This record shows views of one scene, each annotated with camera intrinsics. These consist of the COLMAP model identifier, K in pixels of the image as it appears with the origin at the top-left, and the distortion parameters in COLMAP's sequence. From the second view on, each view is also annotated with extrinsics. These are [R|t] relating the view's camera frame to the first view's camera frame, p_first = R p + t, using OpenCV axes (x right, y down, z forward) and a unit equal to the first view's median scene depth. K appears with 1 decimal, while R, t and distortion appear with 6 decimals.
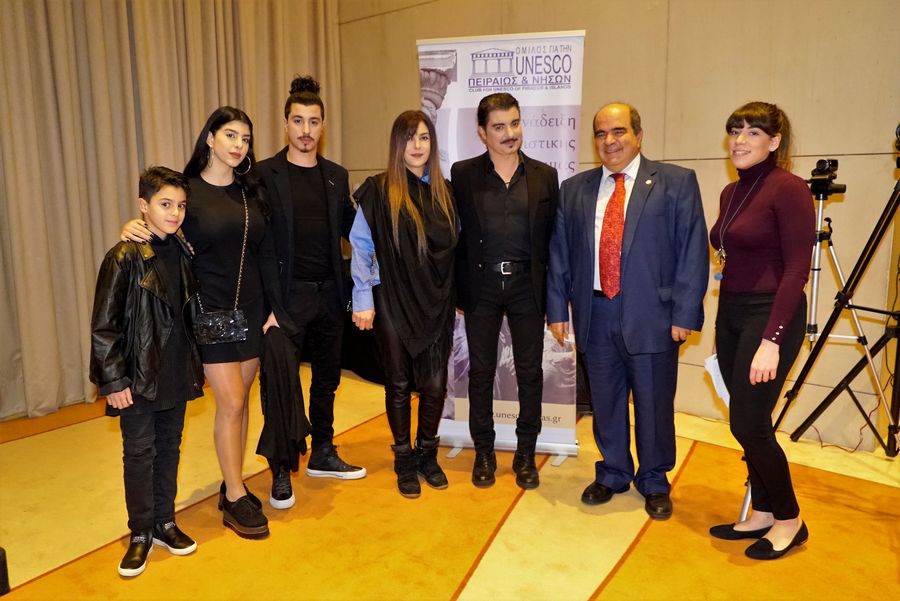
lens RADIAL K [[728.3, 0, 449.3], [0, 728.3, 294.5], [0, 0, 1]] dist [-0.021773, 0.009115]
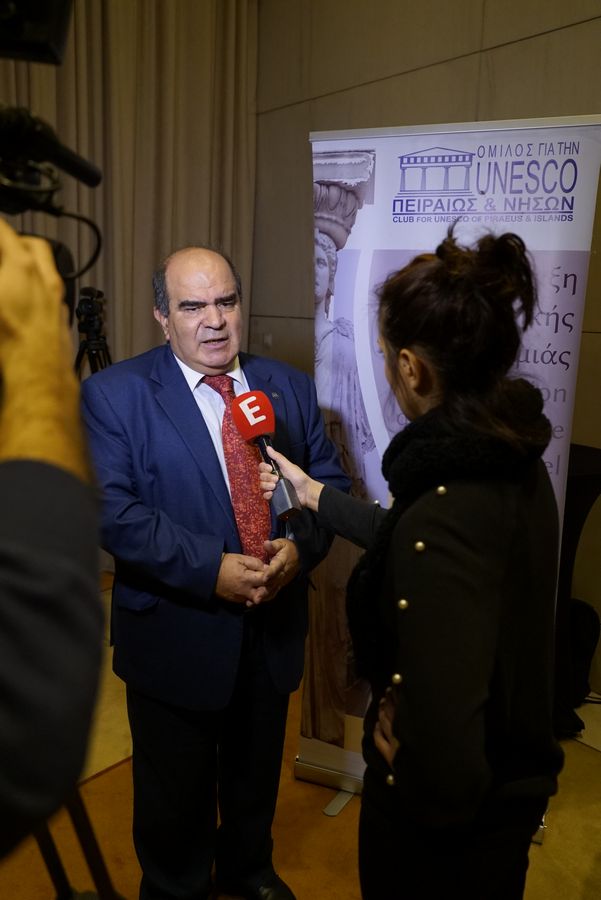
lens RADIAL K [[789.5, 0, 300.6], [0, 789.5, 446.0], [0, 0, 1]] dist [-0.003329, 0.008173]
pose [[0.988336, 0.060034, -0.139956, 0.054149], [-0.055279, 0.997762, 0.037623, -0.119177], [0.141902, -0.029448, 0.989443, 0.355913]]
